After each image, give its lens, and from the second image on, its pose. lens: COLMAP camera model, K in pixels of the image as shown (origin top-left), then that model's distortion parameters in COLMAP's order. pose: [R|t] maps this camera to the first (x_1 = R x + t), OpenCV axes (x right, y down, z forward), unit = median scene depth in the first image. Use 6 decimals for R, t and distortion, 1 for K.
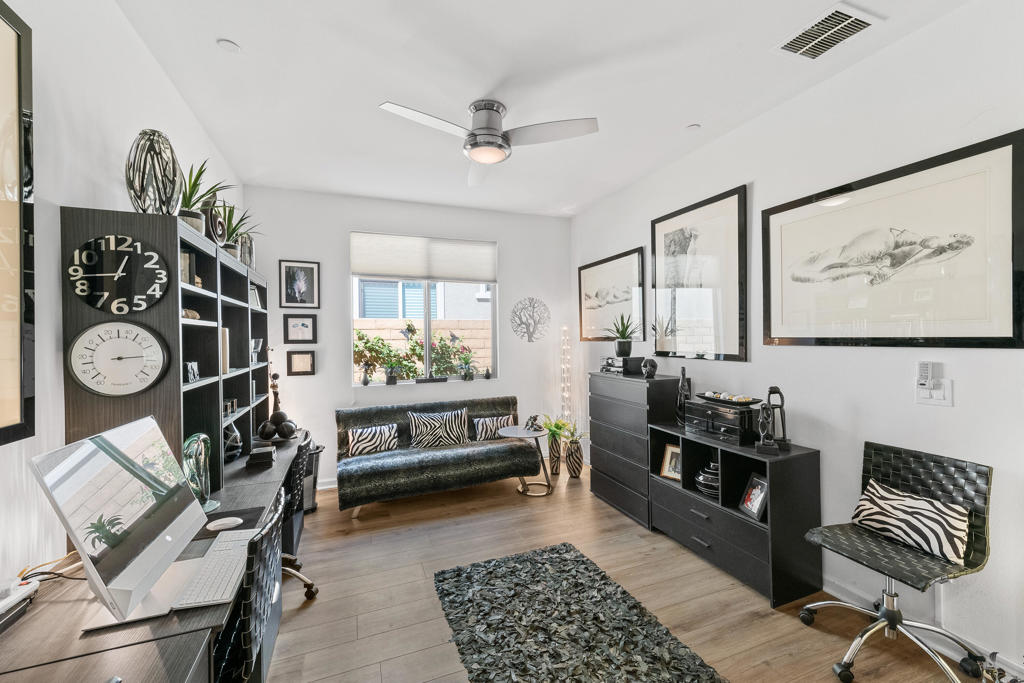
lens RADIAL K [[407.1, 0, 518.3], [0, 407.1, 341.1], [0, 0, 1]] dist [0.016106, -0.002678]
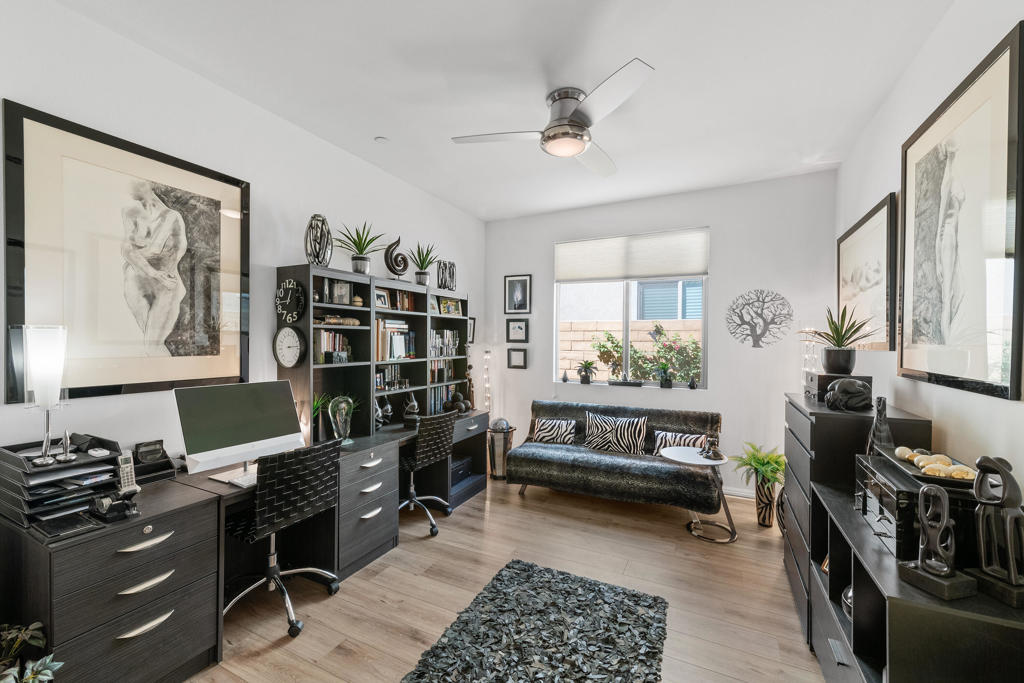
lens RADIAL K [[407.1, 0, 527.3], [0, 407.1, 346.0], [0, 0, 1]] dist [0.016106, -0.002678]
pose [[0.680219, 0.027227, -0.732503, 0.489618], [-0.021005, 0.999624, 0.017649, -0.007812], [0.732708, 0.003381, 0.680535, 0.248669]]
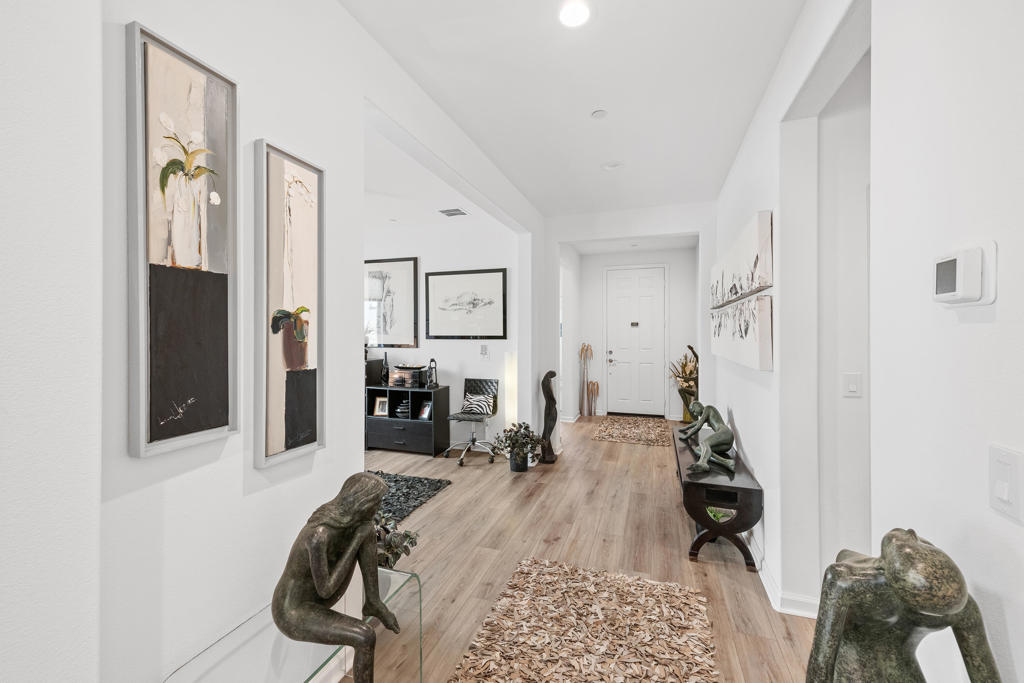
lens RADIAL K [[407.1, 0, 517.1], [0, 407.1, 335.0], [0, 0, 1]] dist [0.016106, -0.002678]
pose [[0.638953, 0.010449, 0.769174, -0.589970], [0.002964, 0.999867, -0.016045, 0.020420], [-0.769240, 0.012532, 0.638837, -0.563479]]
